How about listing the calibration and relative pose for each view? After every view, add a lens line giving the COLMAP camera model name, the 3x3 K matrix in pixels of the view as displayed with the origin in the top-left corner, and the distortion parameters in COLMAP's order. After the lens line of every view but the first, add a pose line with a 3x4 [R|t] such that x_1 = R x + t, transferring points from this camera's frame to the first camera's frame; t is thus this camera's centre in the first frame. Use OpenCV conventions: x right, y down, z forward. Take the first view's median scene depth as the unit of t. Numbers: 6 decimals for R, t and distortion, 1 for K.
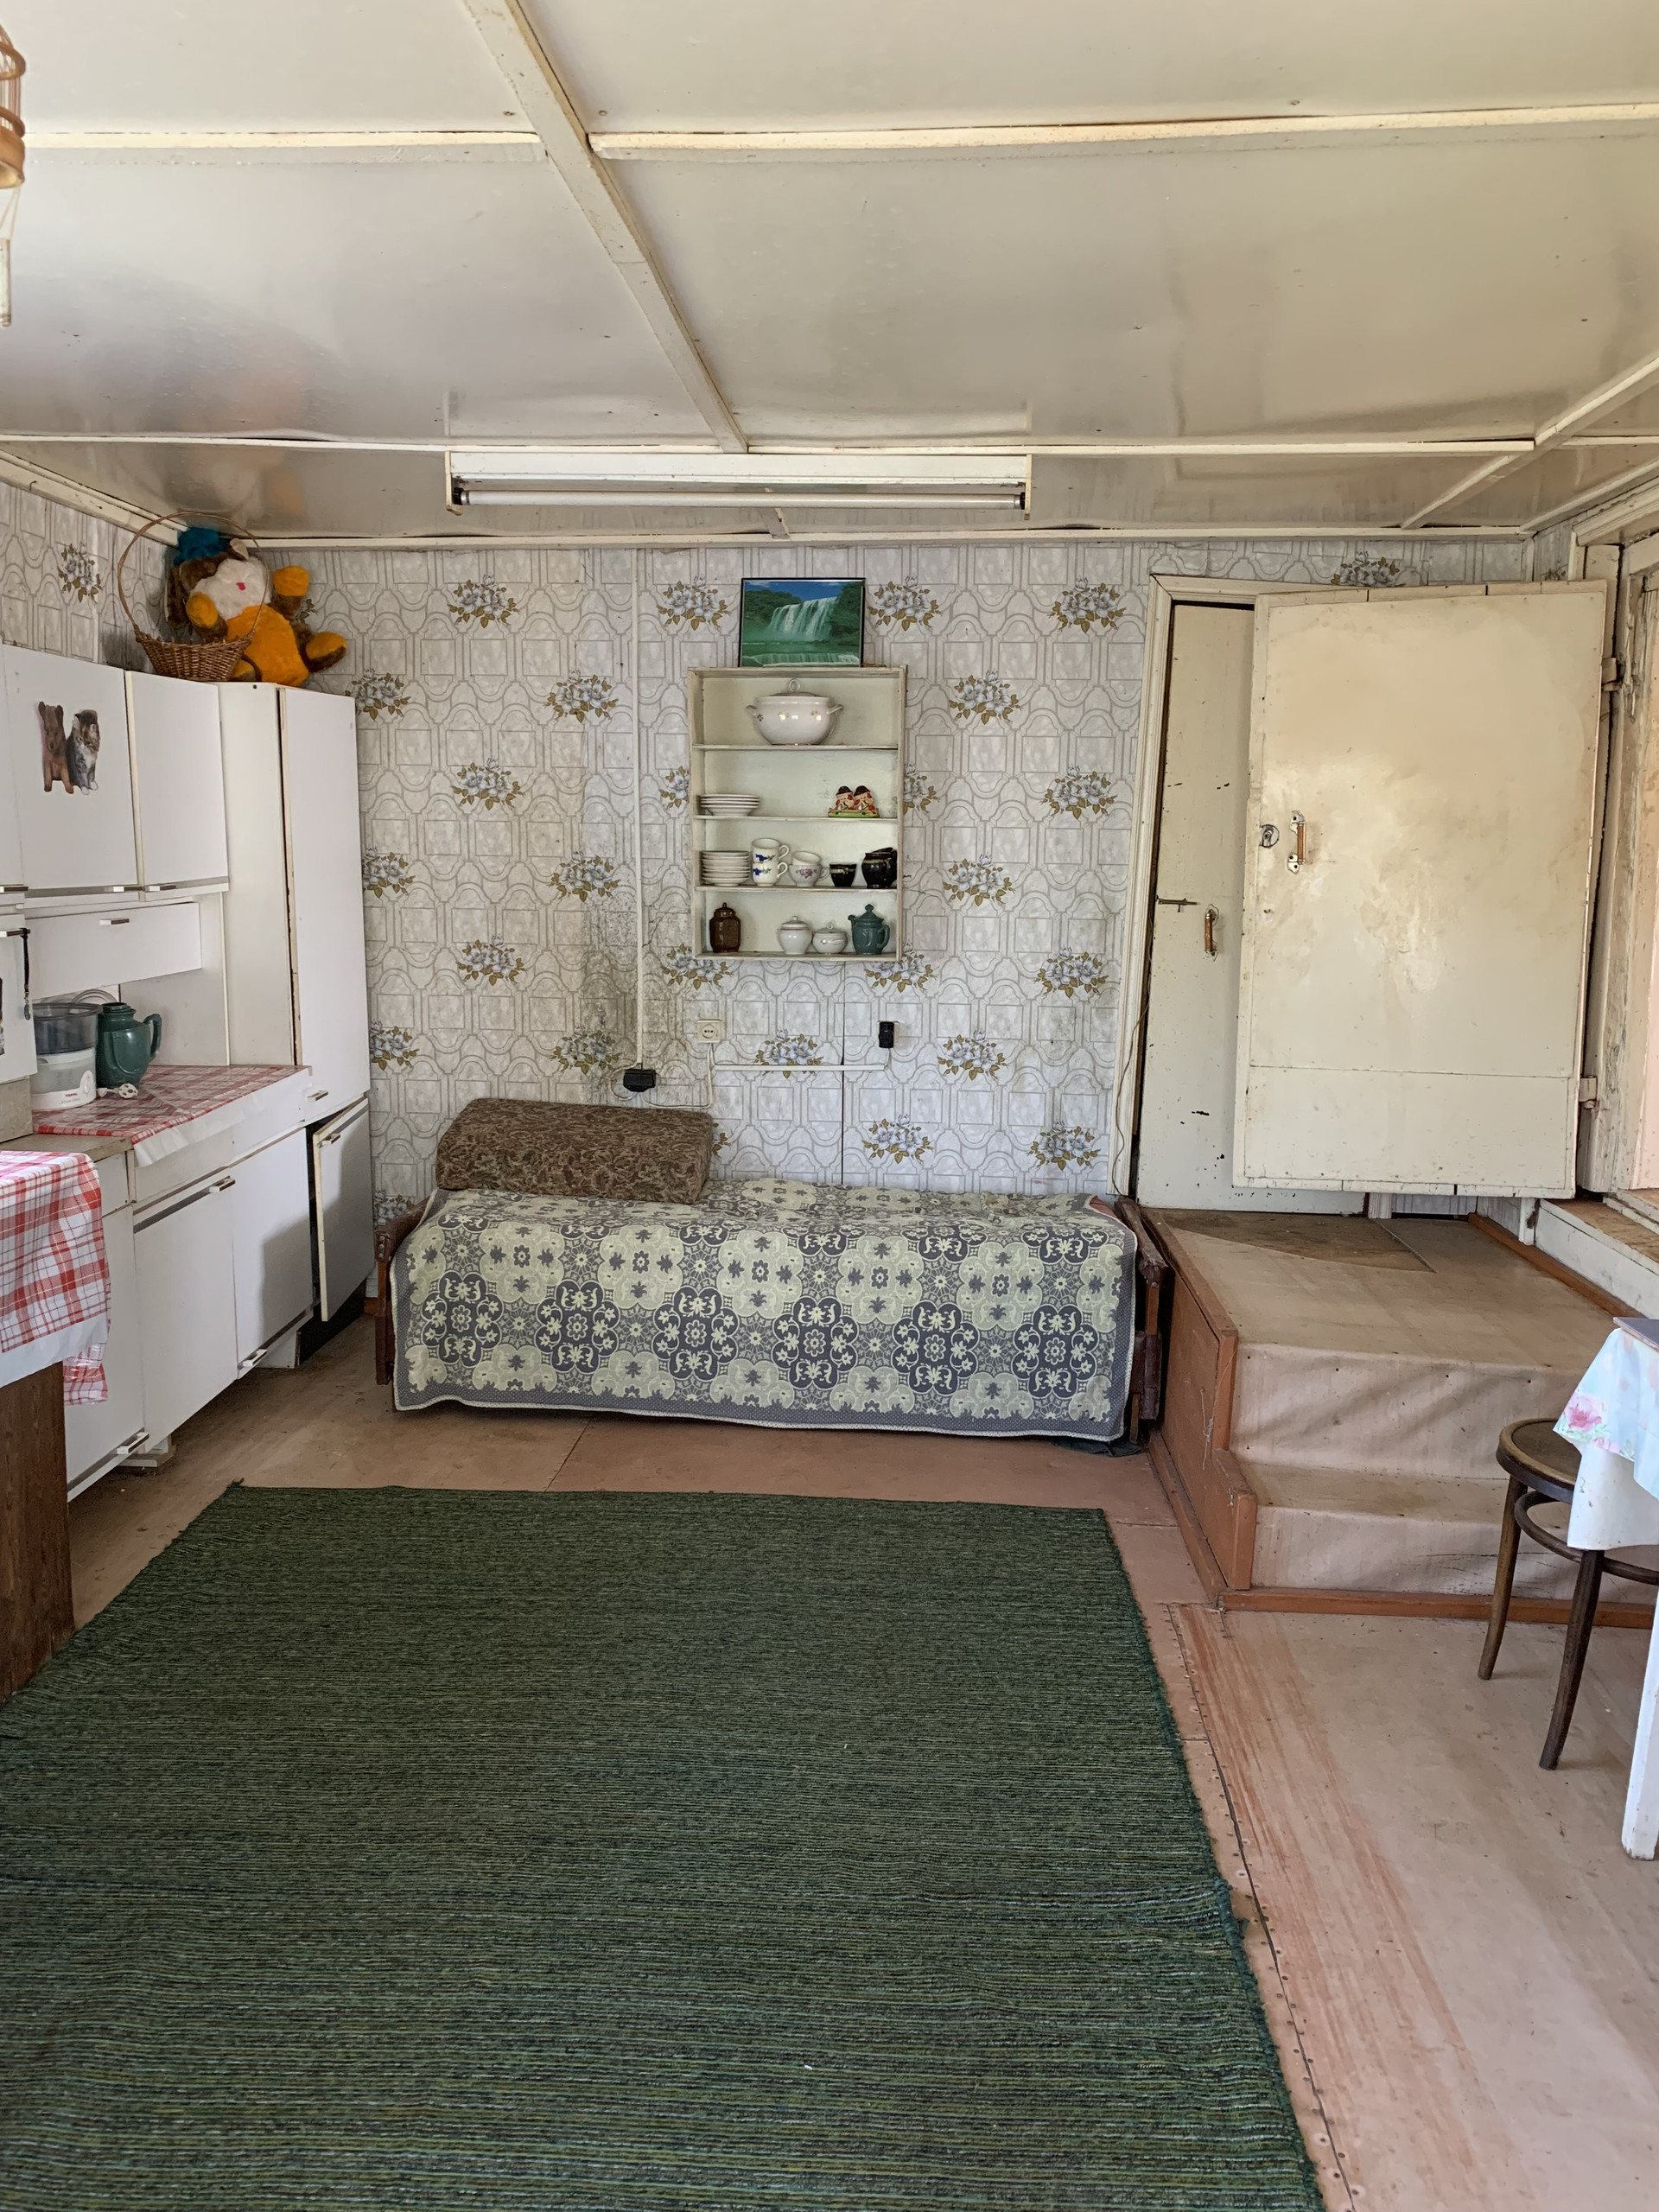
lens RADIAL K [[1653.6, 0, 827.6], [0, 1653.6, 1078.0], [0, 0, 1]] dist [0.040839, -0.045852]
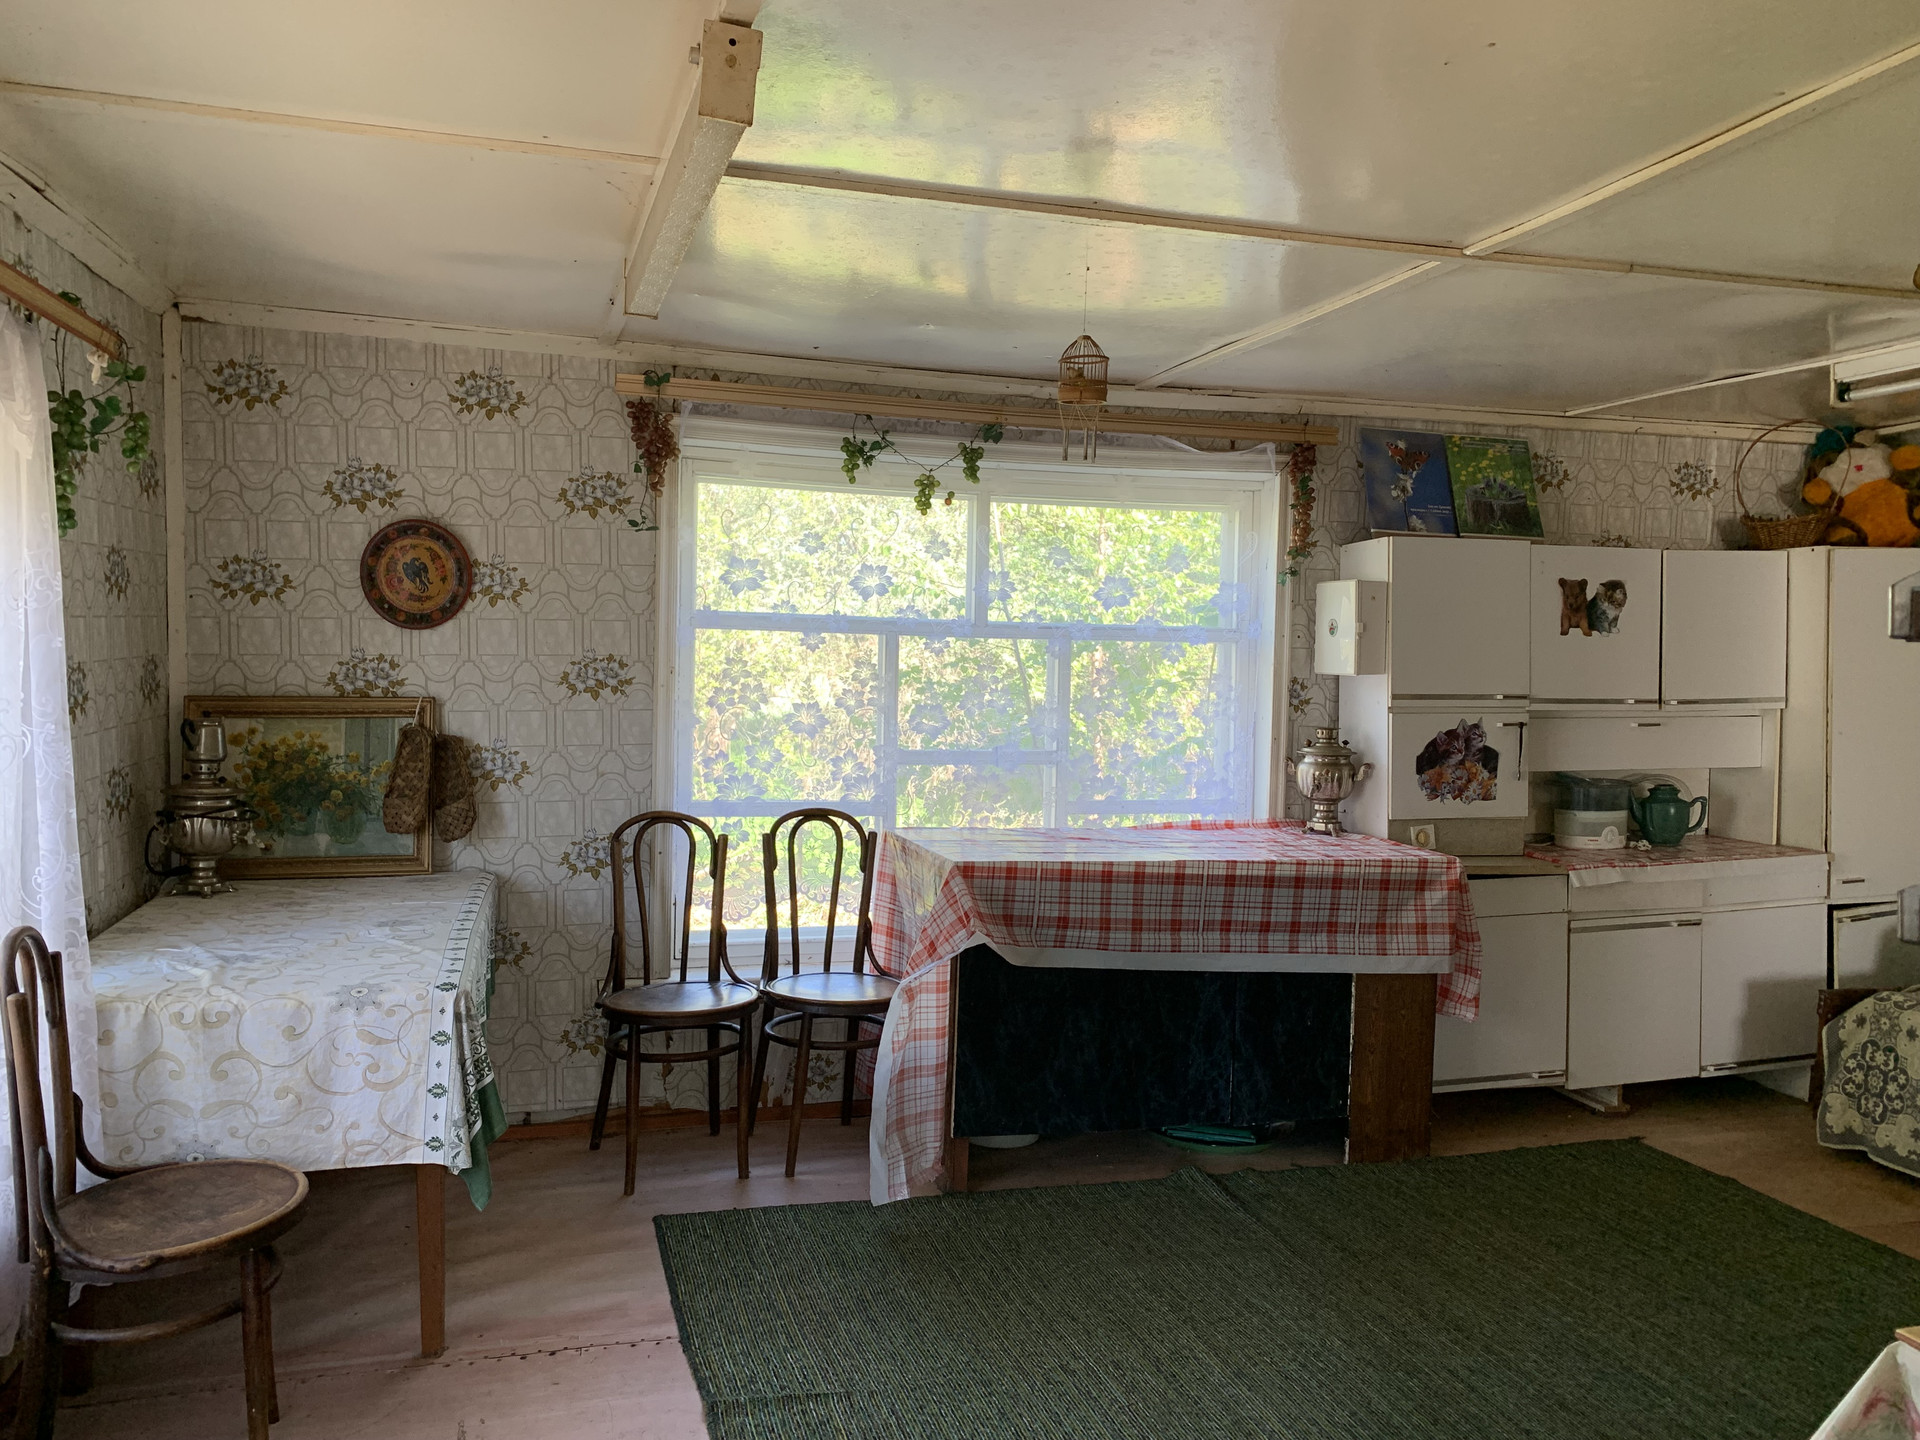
lens RADIAL K [[1415.9, 0, 960.0], [0, 1415.9, 720.0], [0, 0, 1]] dist [0.009650, -0.043774]
pose [[0.331221, 0.038224, -0.942779, 0.478373], [-0.141811, 0.989846, -0.009690, -0.003246], [0.932836, 0.136906, 0.333278, 0.050567]]
